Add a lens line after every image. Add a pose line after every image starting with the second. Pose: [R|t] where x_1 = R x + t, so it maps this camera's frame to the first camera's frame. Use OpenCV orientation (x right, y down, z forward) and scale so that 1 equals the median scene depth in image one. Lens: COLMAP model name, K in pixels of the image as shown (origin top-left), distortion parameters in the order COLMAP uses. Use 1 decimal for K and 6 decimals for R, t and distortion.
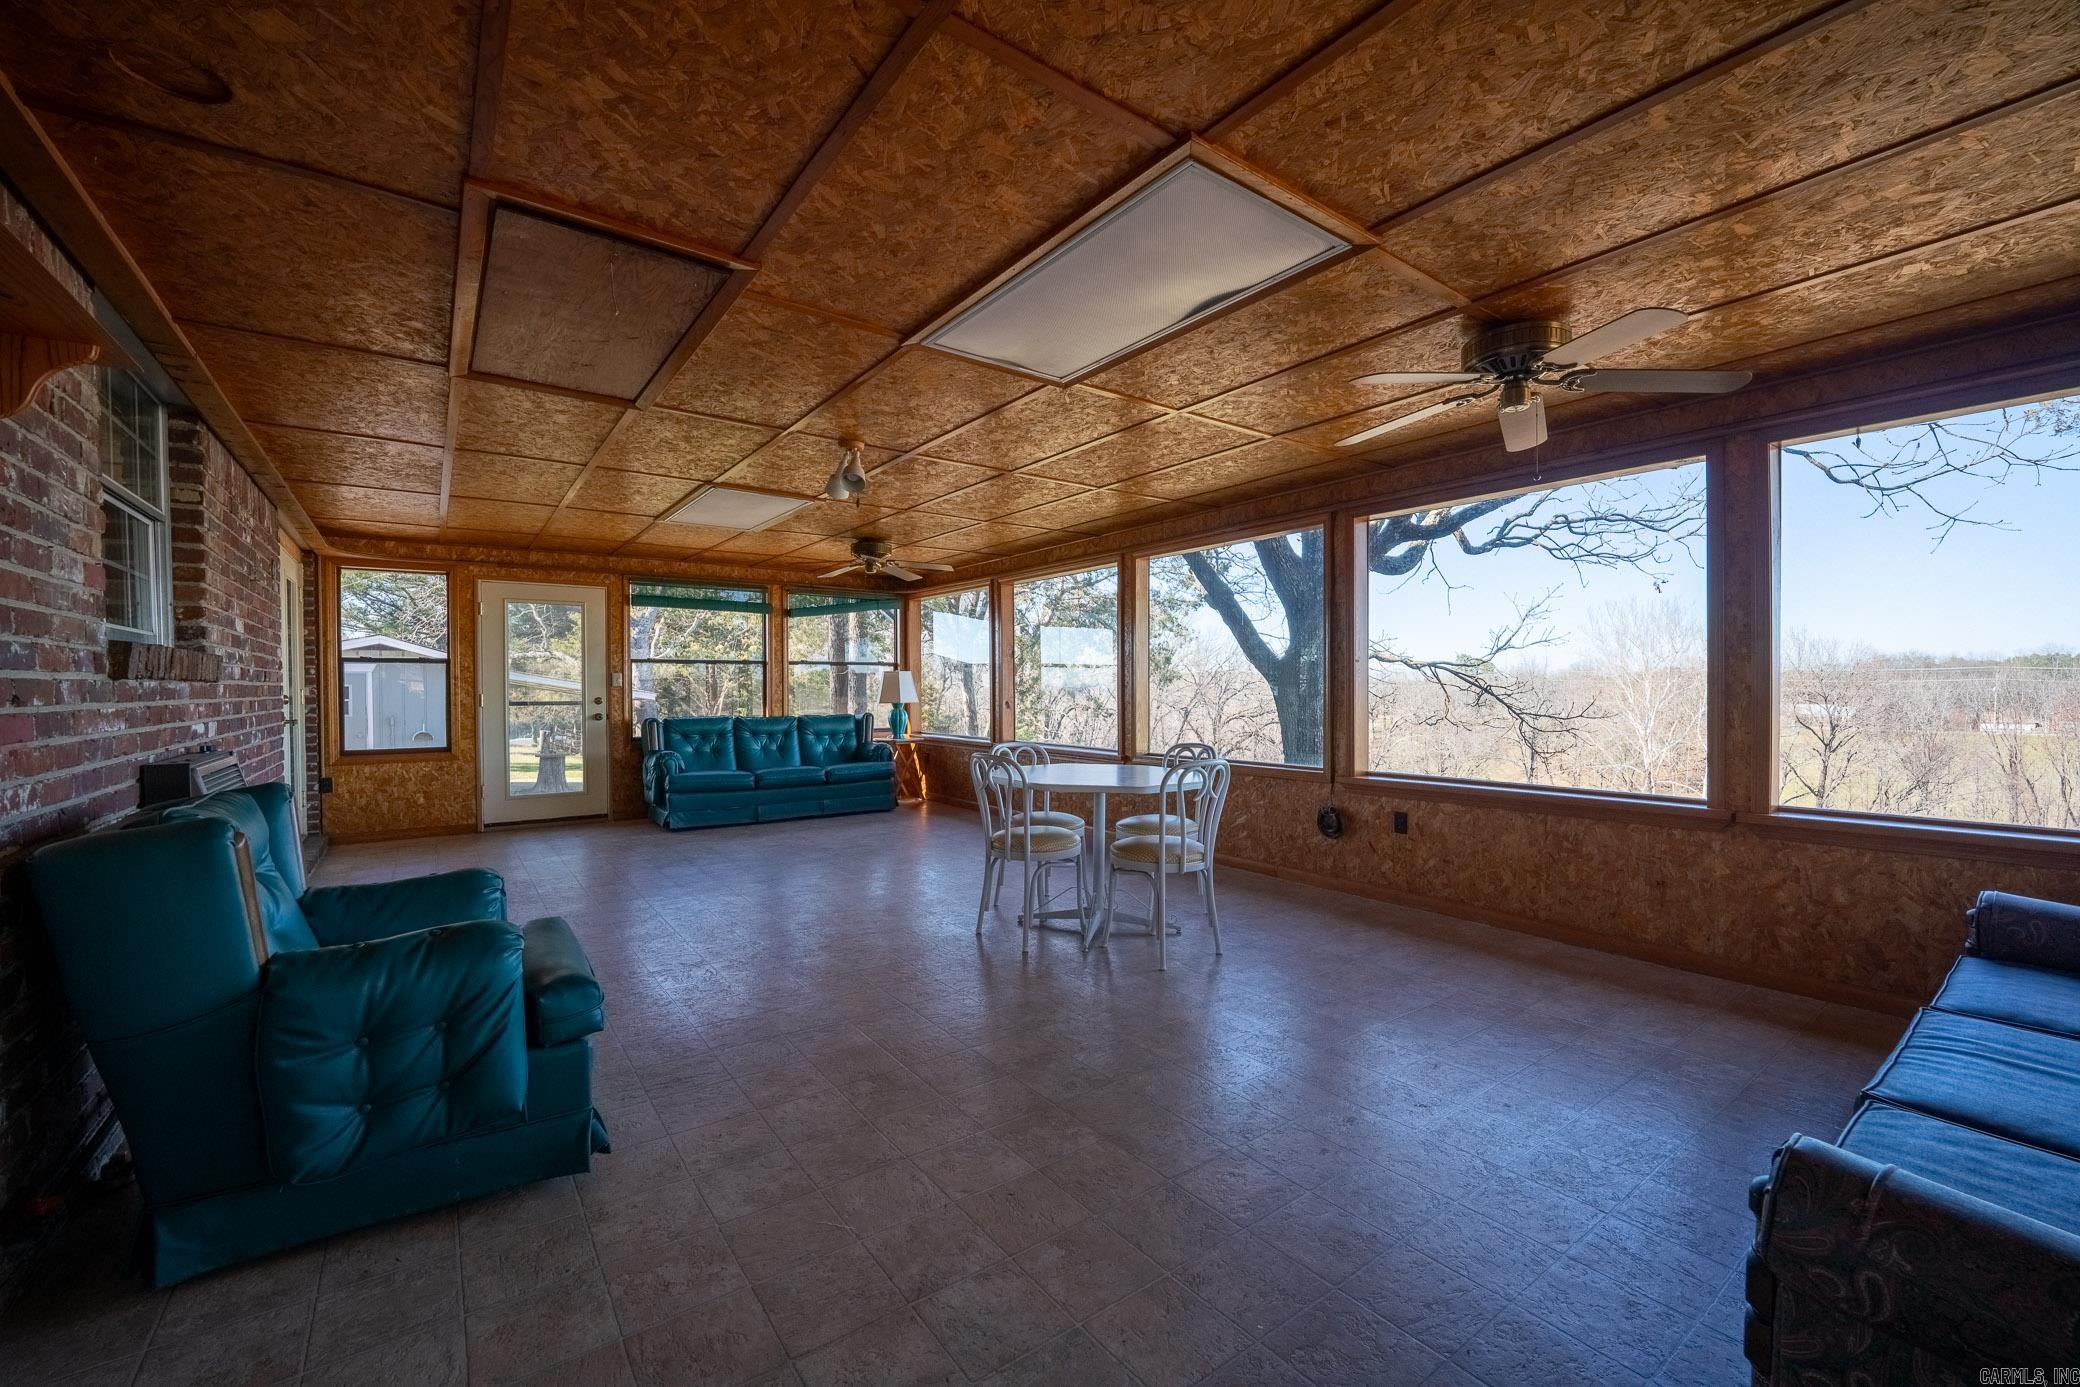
lens RADIAL K [[855.3, 0, 1040.0], [0, 855.3, 693.5], [0, 0, 1]] dist [0.022572, 0.000062]
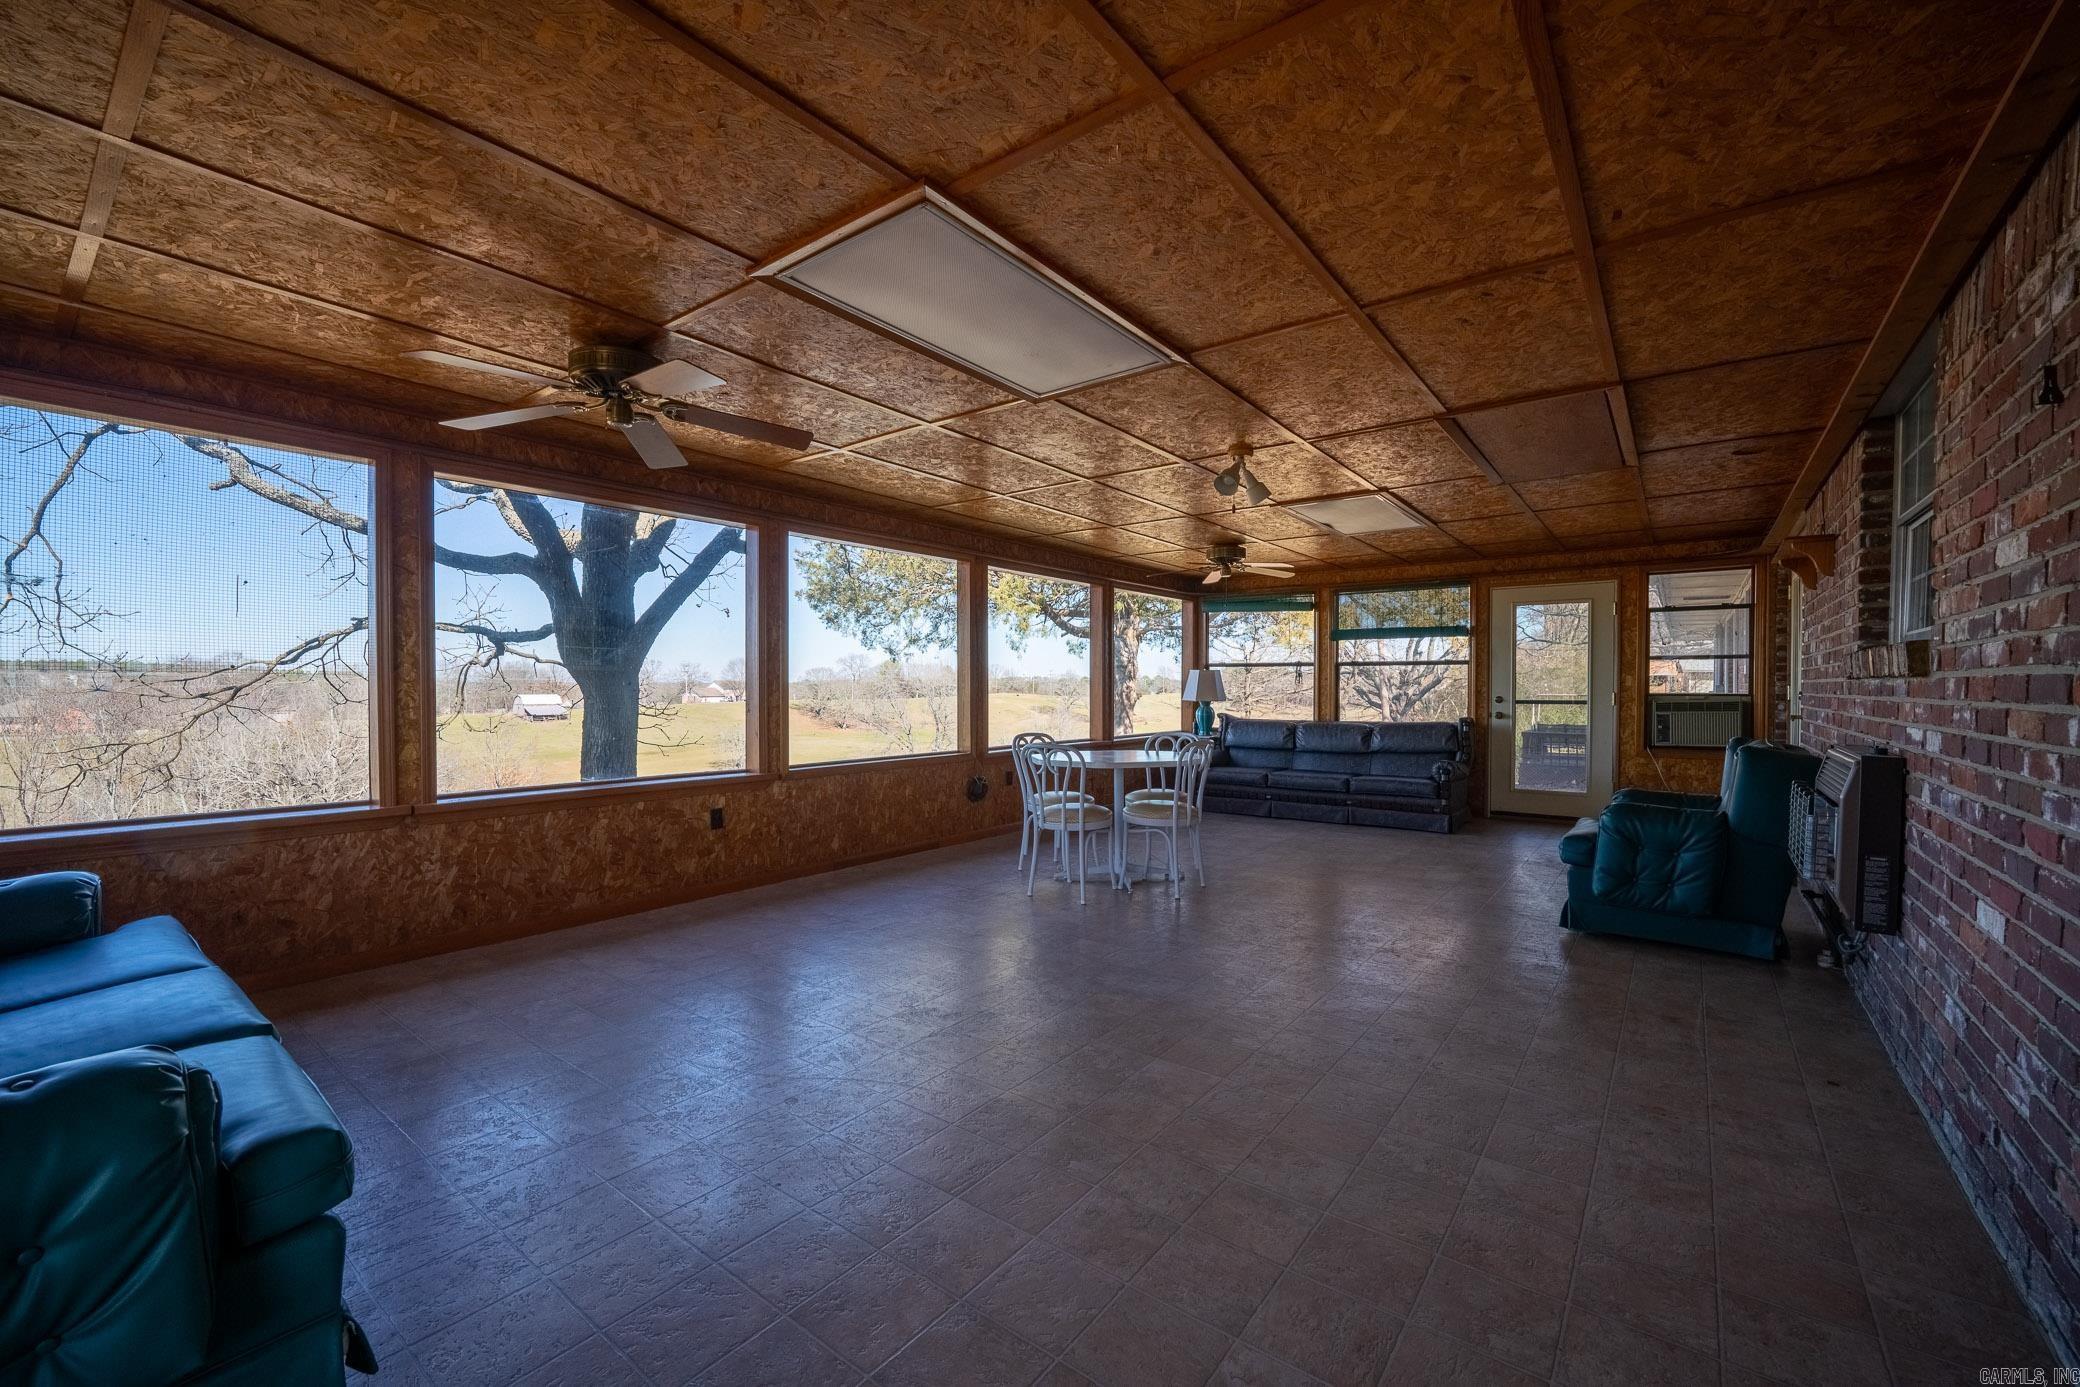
lens RADIAL K [[817.8, 0, 1040.0], [0, 817.8, 693.5], [0, 0, 1]] dist [-0.000501, -0.000079]
pose [[-0.283474, -0.003022, 0.958975, -1.090410], [0.004927, 0.999977, 0.004607, -0.004312], [-0.958967, 0.006031, -0.283452, 1.495267]]
